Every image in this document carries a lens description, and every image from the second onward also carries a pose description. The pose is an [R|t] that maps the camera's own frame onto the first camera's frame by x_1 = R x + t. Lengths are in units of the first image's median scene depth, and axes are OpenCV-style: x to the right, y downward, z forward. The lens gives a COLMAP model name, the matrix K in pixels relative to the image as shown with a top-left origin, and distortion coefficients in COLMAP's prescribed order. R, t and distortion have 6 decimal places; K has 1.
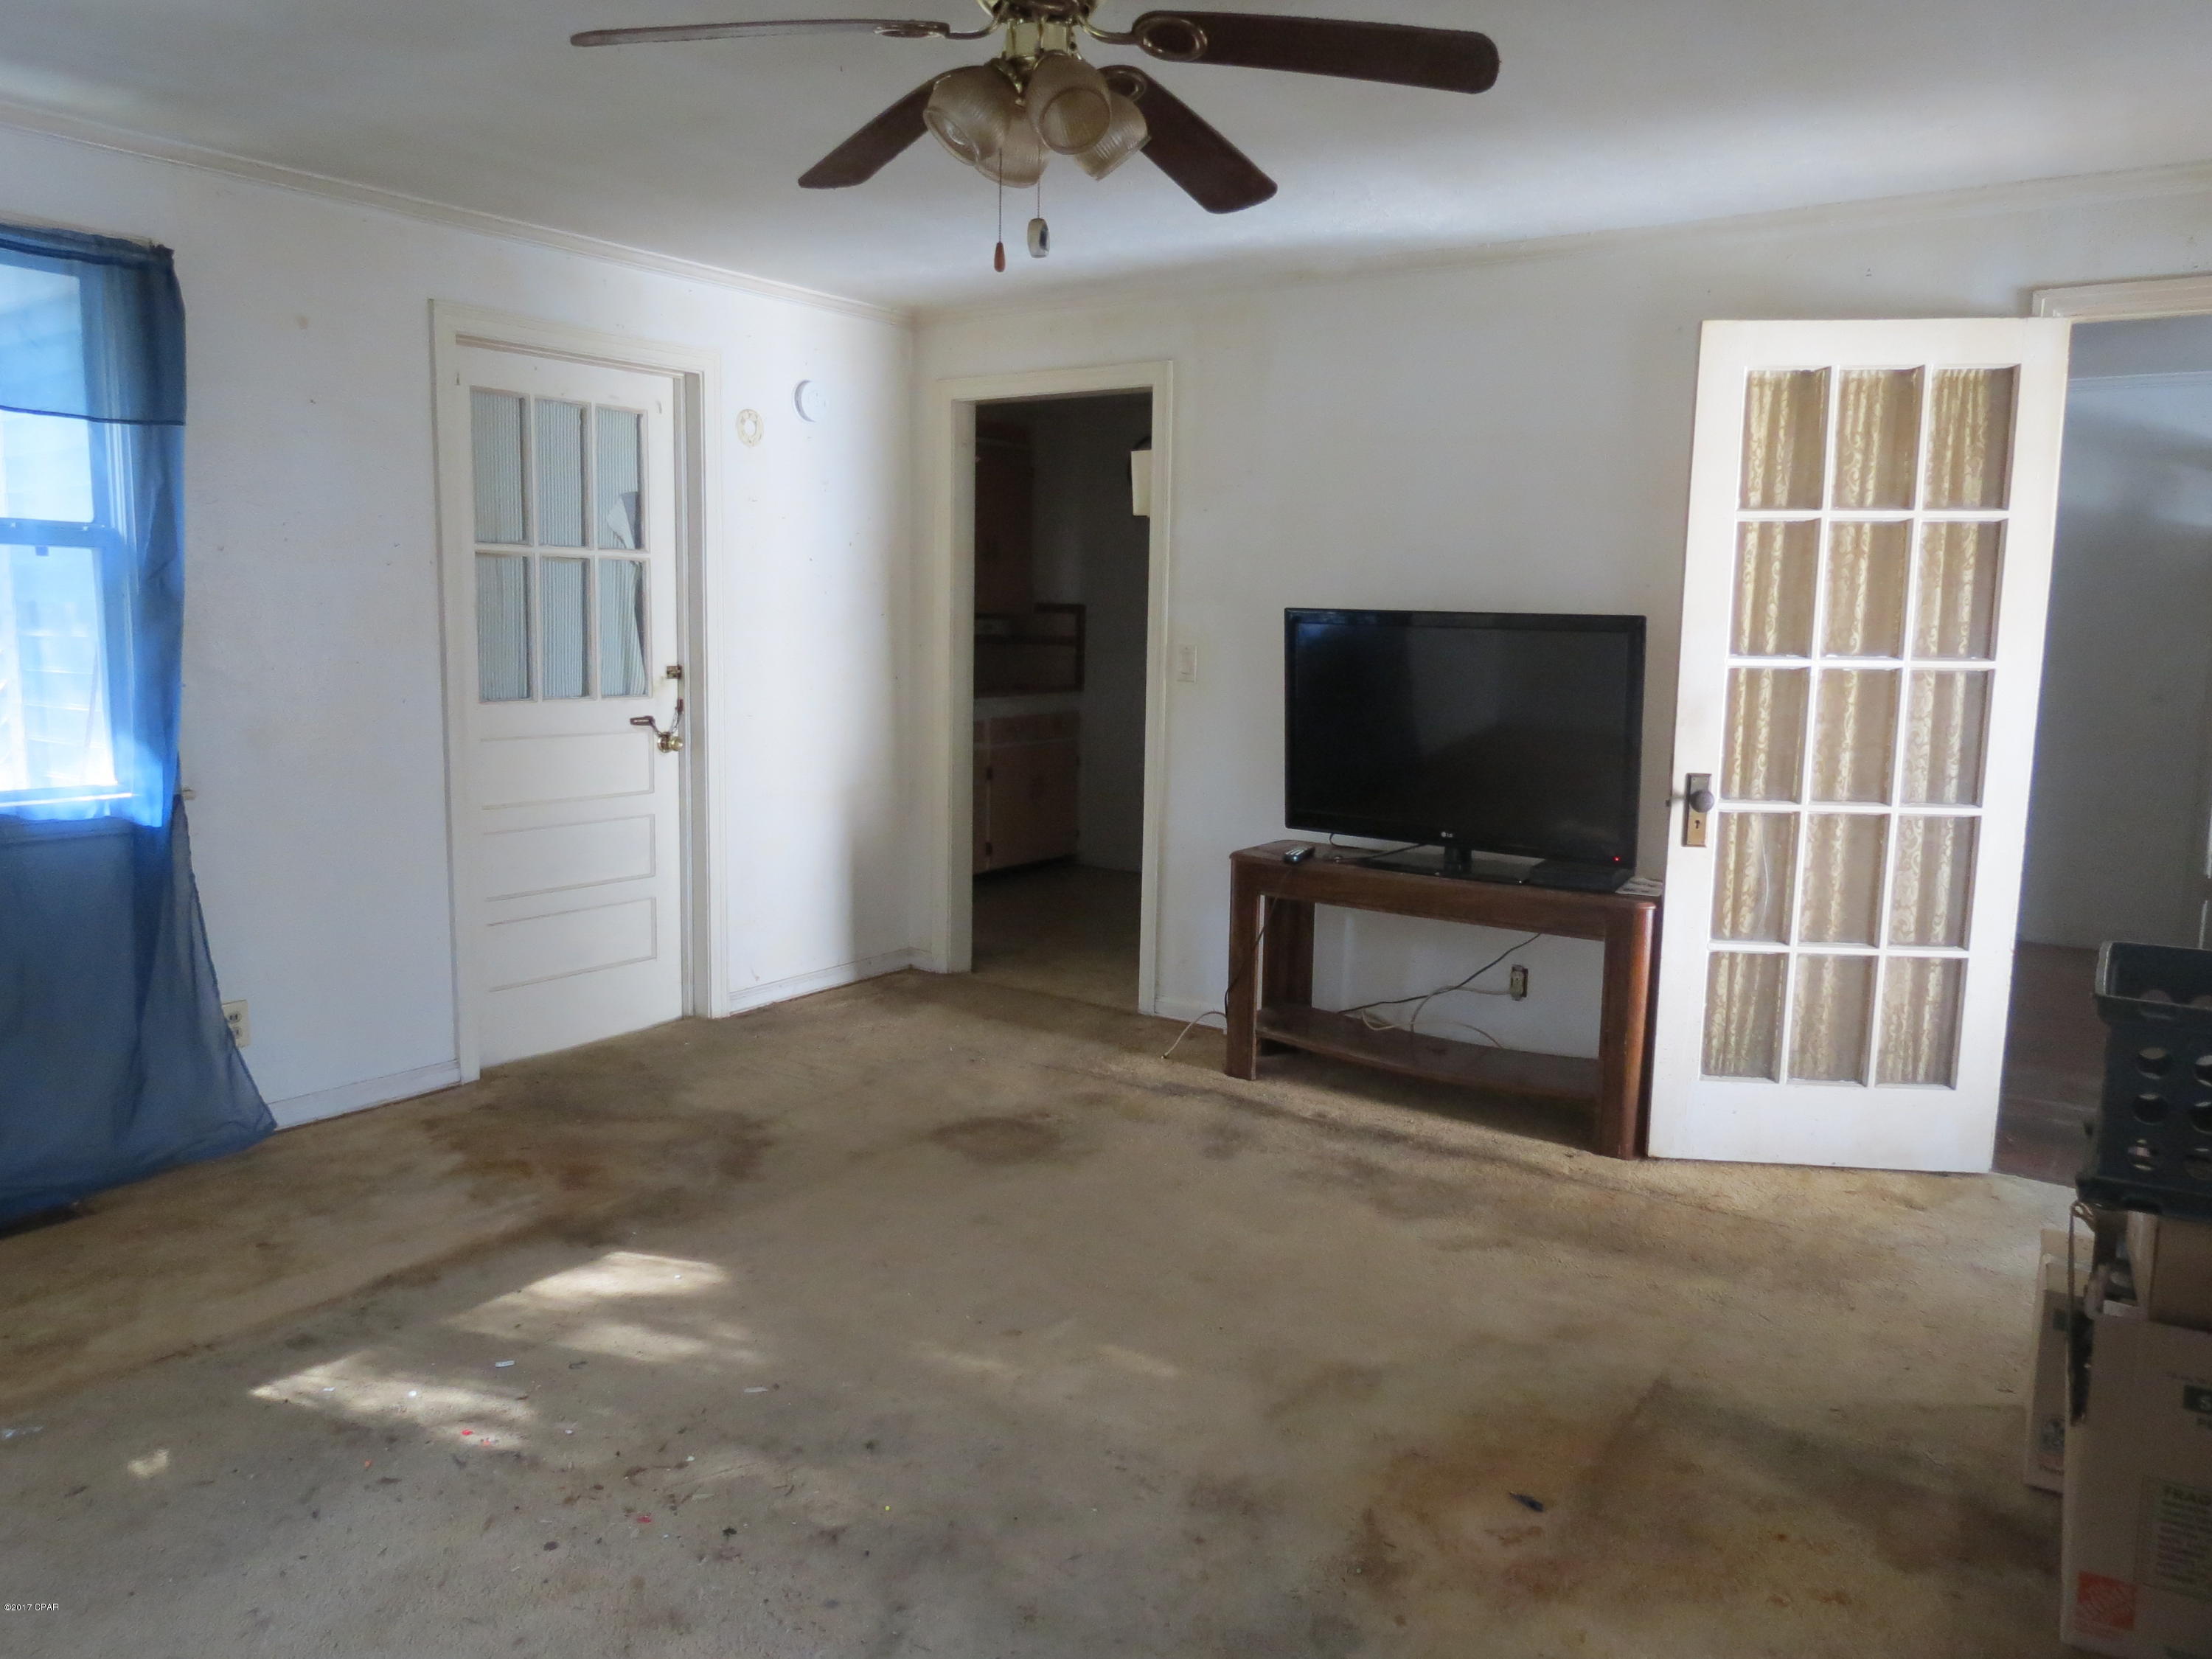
lens RADIAL K [[1545.9, 0, 1111.8], [0, 1545.9, 822.5], [0, 0, 1]] dist [-0.011250, 0.004360]
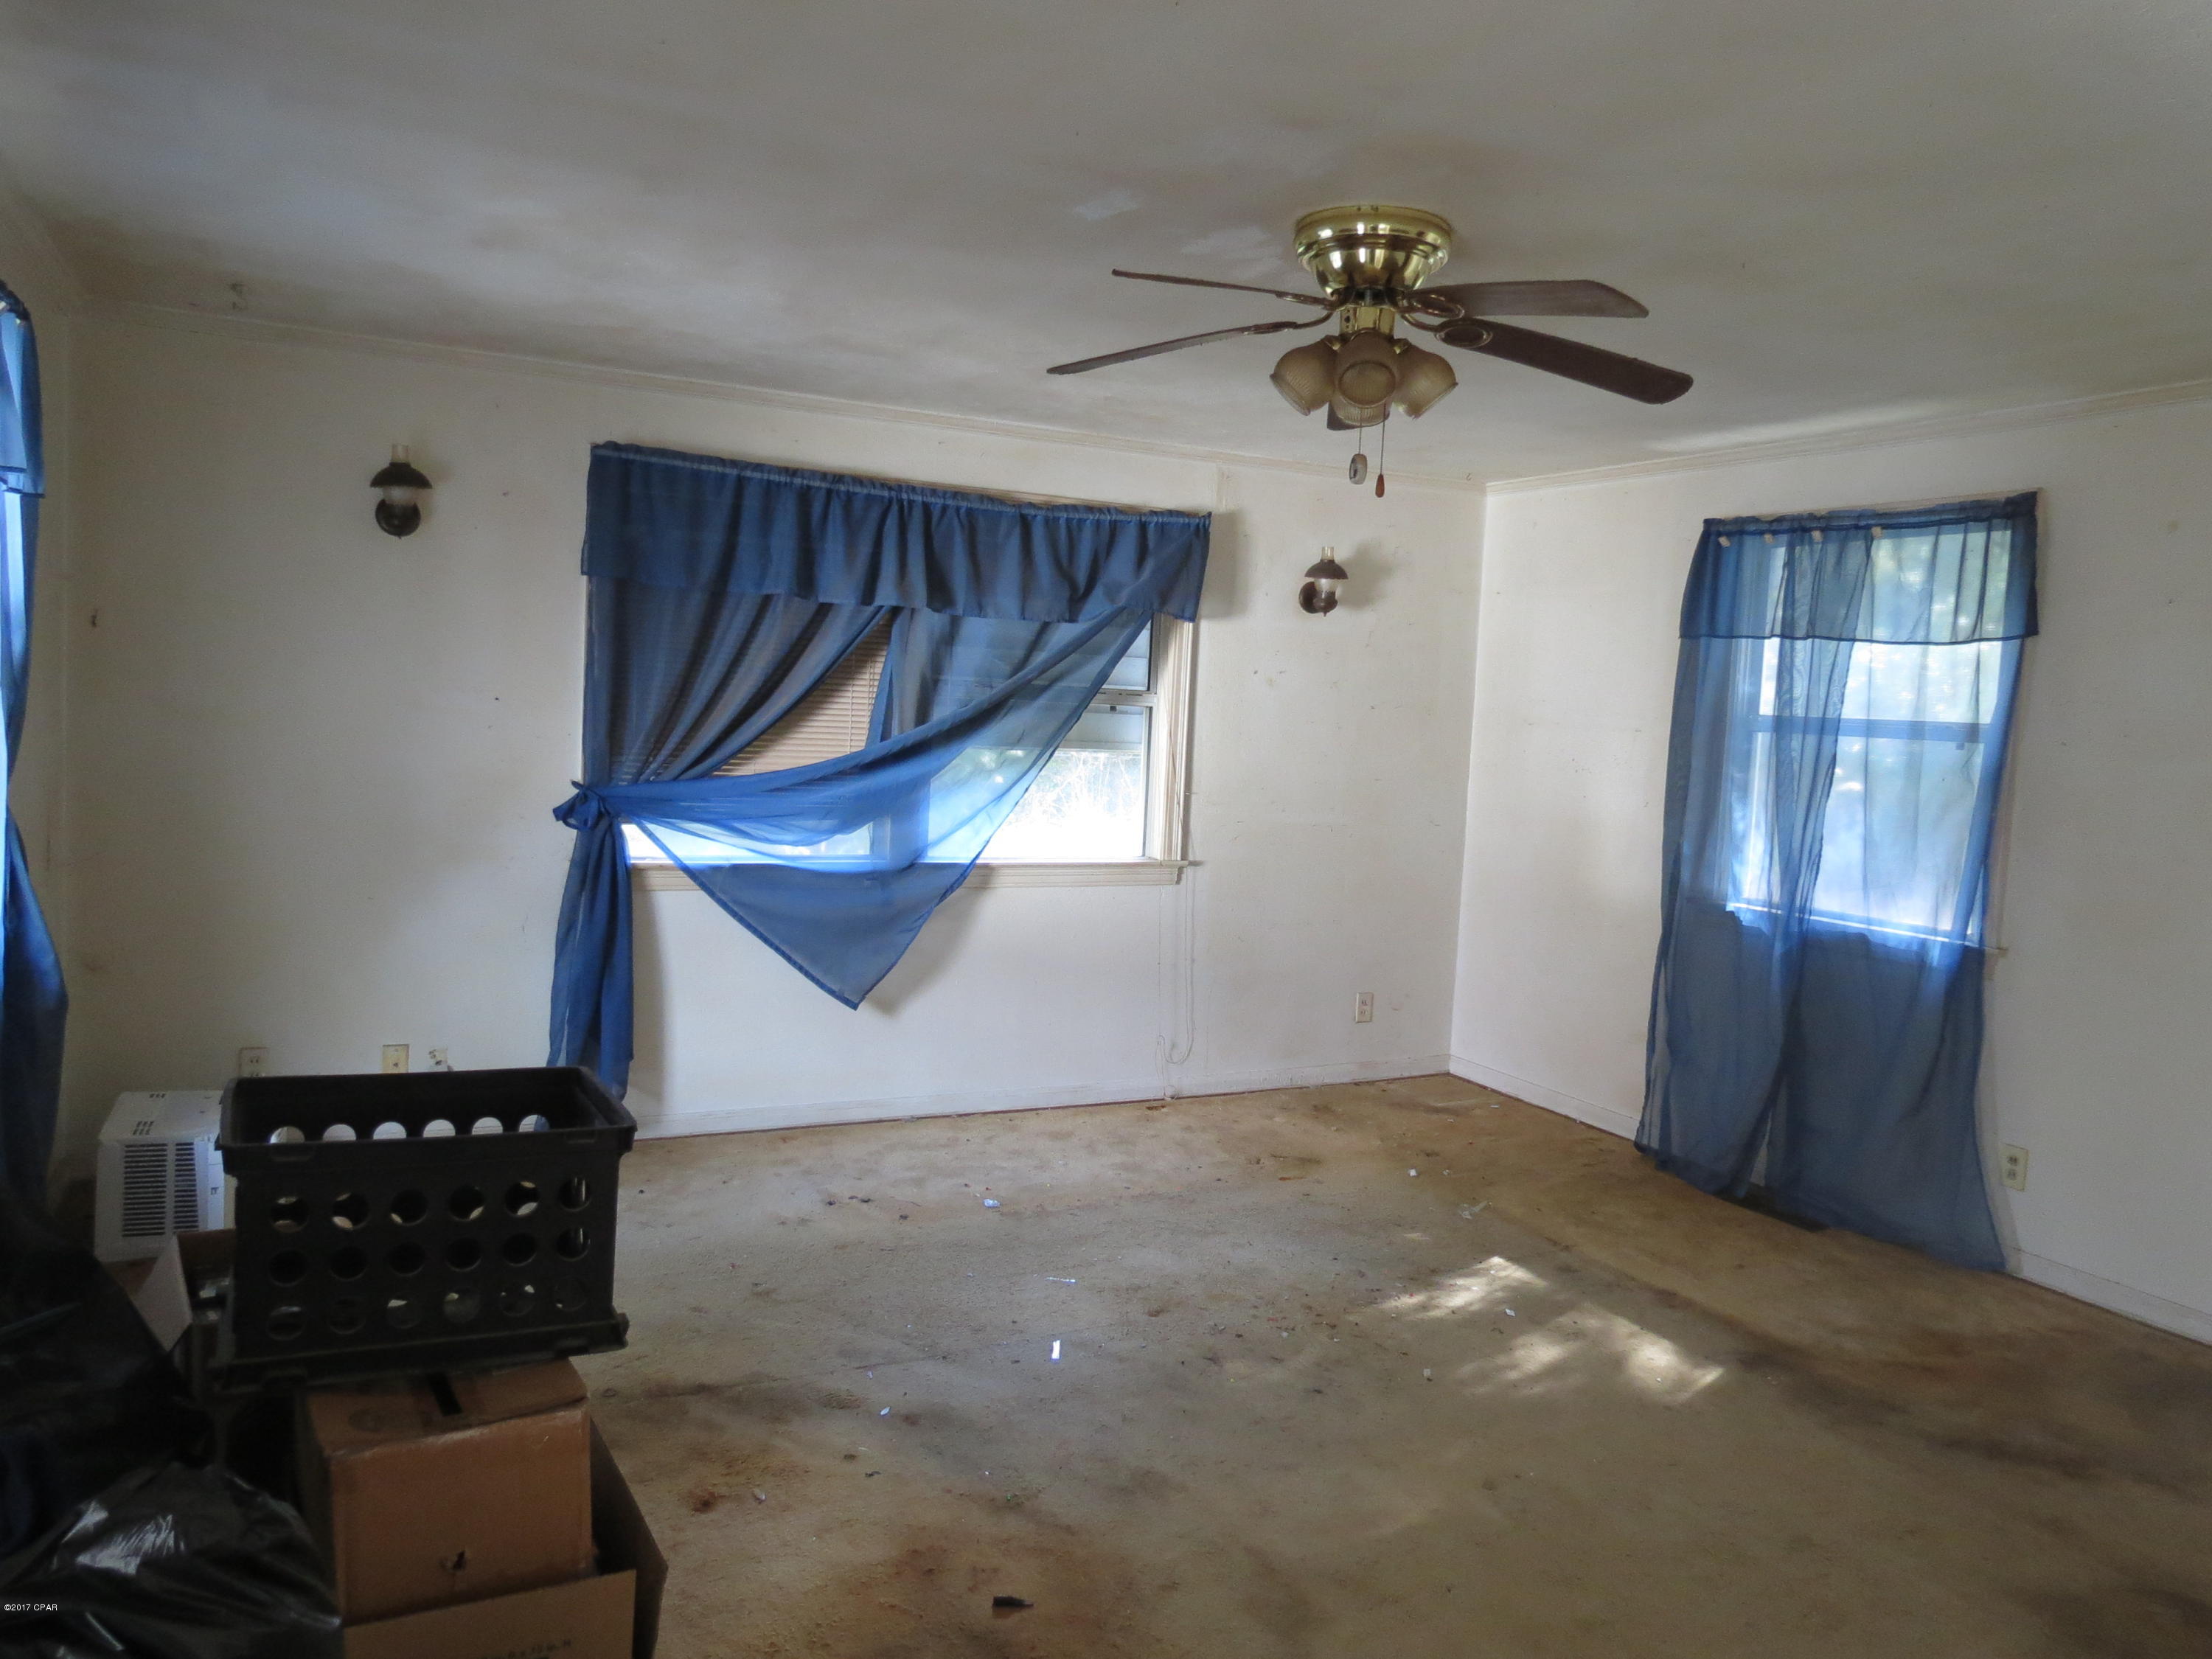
lens RADIAL K [[1567.2, 0, 1099.8], [0, 1567.2, 827.8], [0, 0, 1]] dist [-0.035631, 0.016356]
pose [[-0.456472, 0.024892, -0.889389, 0.921563], [-0.182185, 0.975814, 0.120816, -0.157546], [0.870886, 0.217183, -0.440897, 1.116364]]
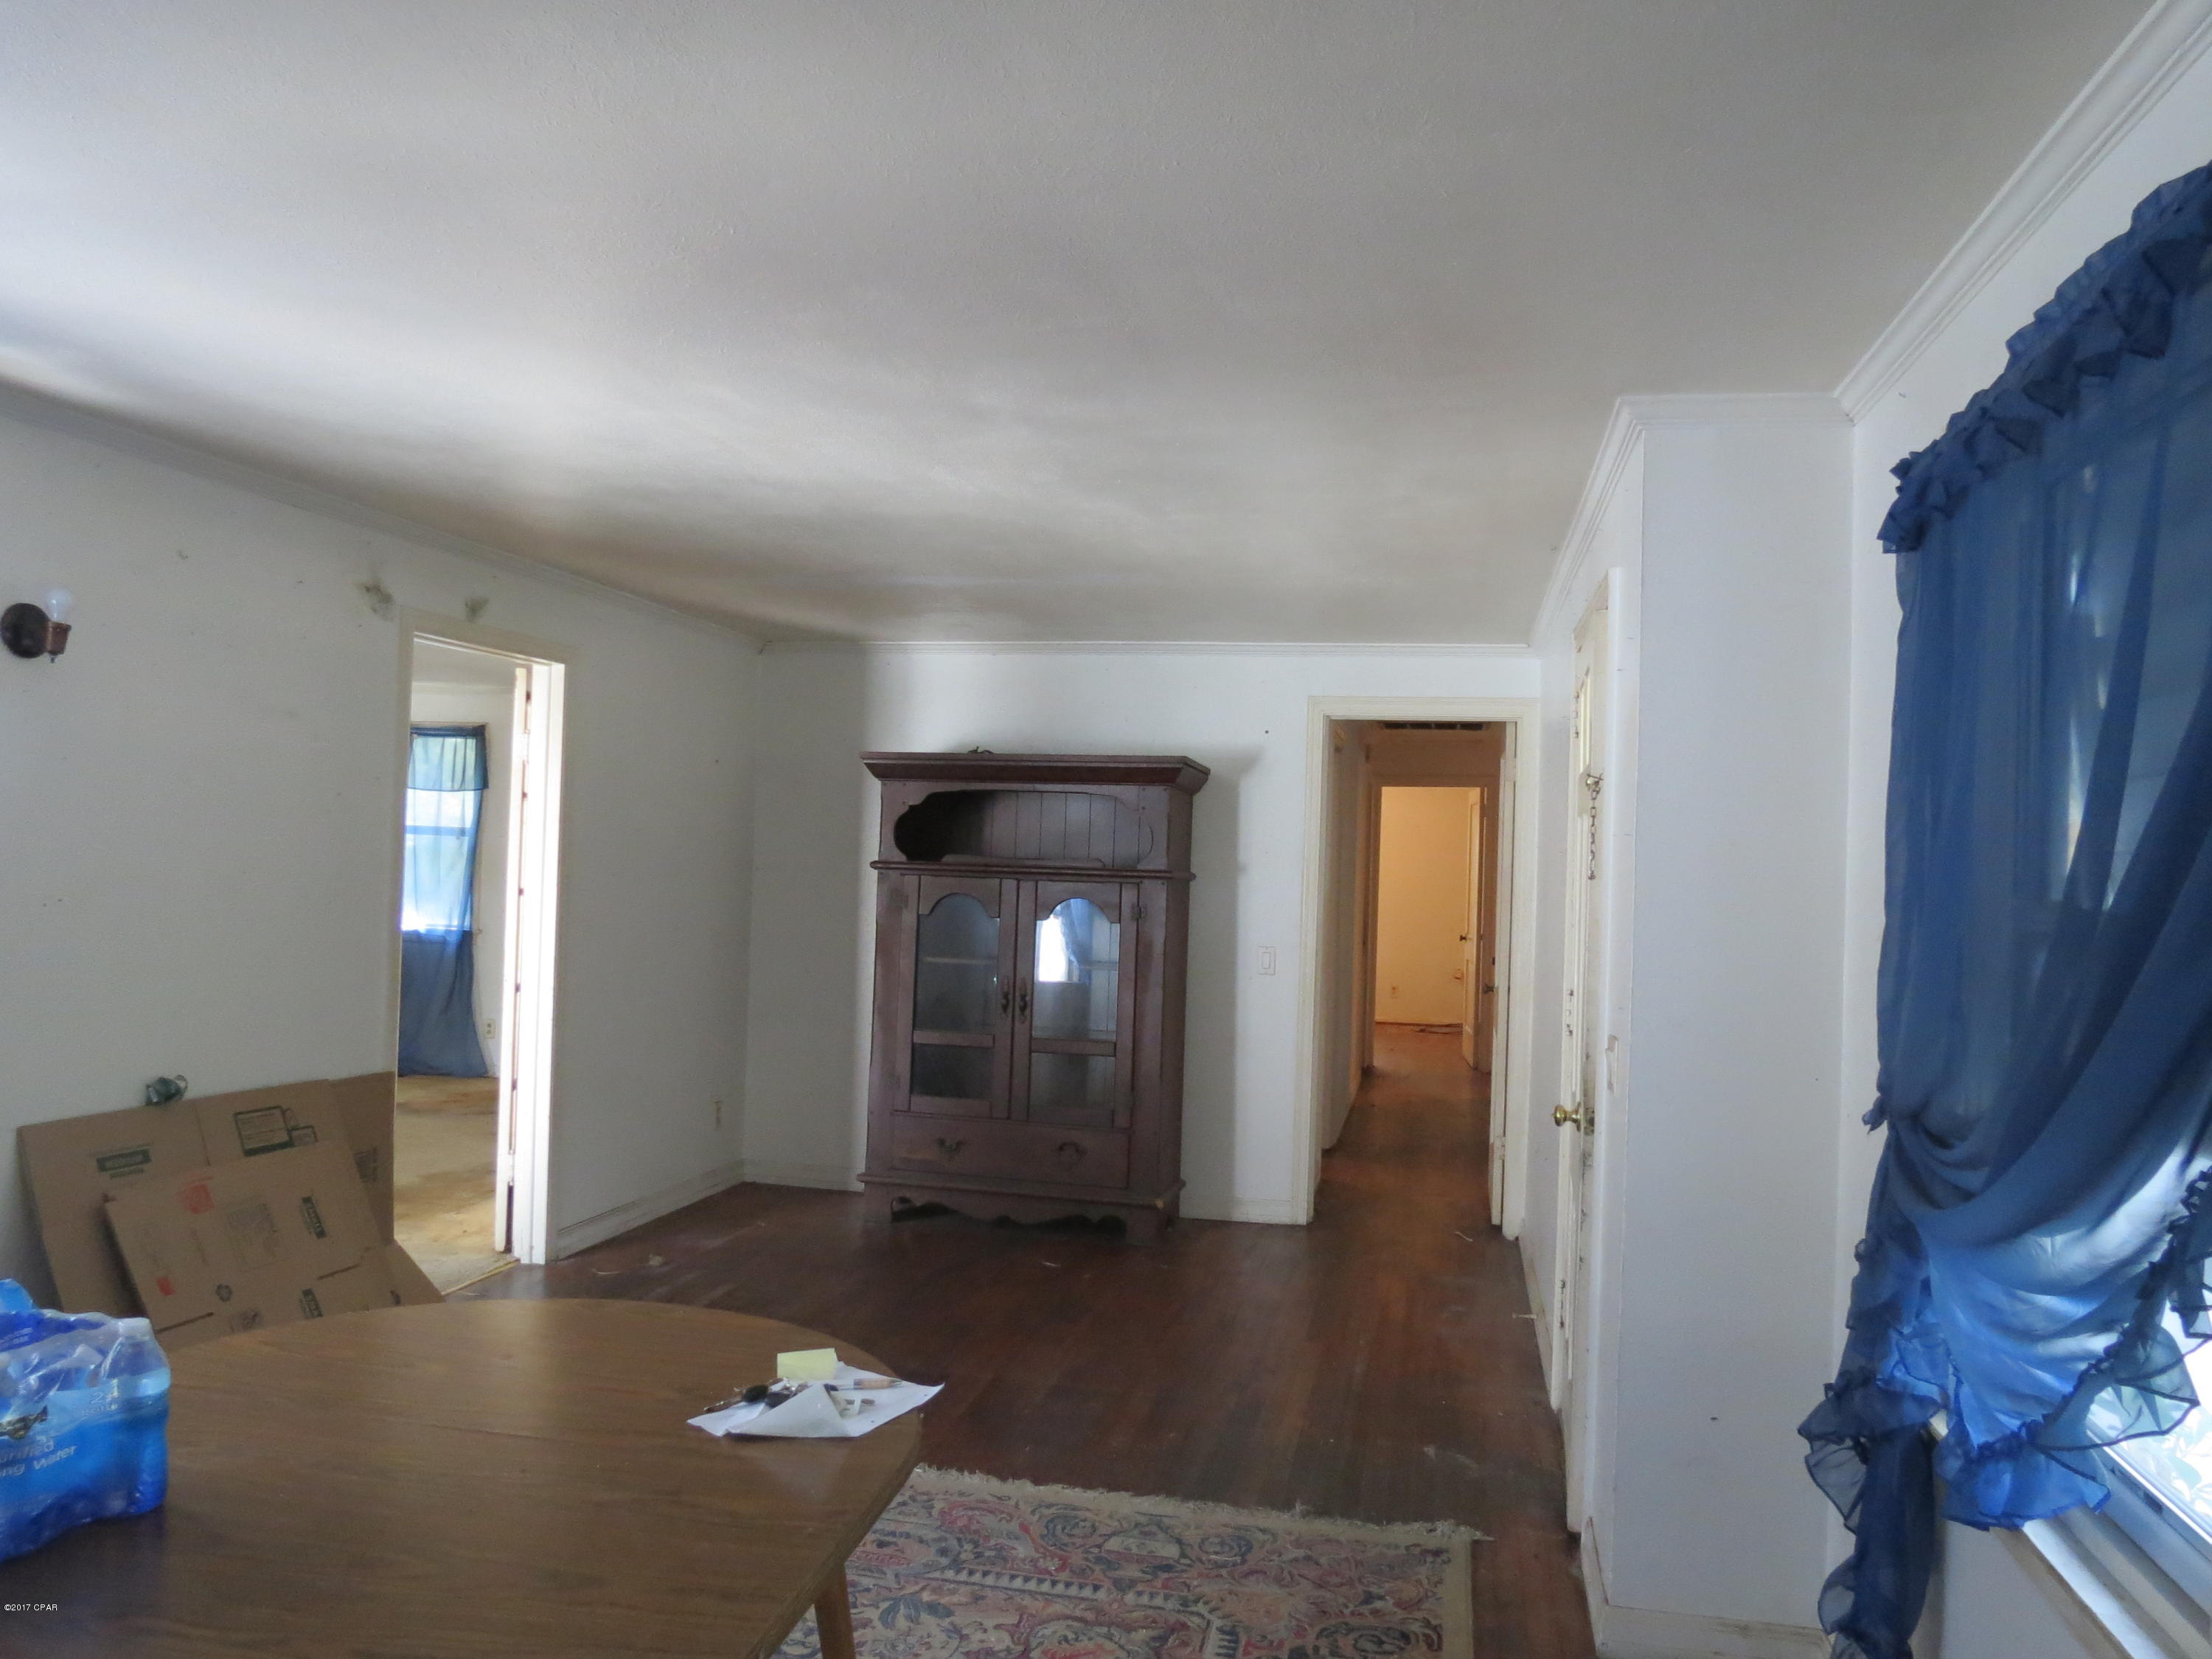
lens RADIAL K [[1567.2, 0, 1099.8], [0, 1567.2, 827.8], [0, 0, 1]] dist [-0.035631, 0.016356]
pose [[0.395476, -0.032951, -0.917885, 2.588314], [-0.151296, 0.983368, -0.100488, -0.105648], [0.905929, 0.178613, 0.383913, 1.123432]]
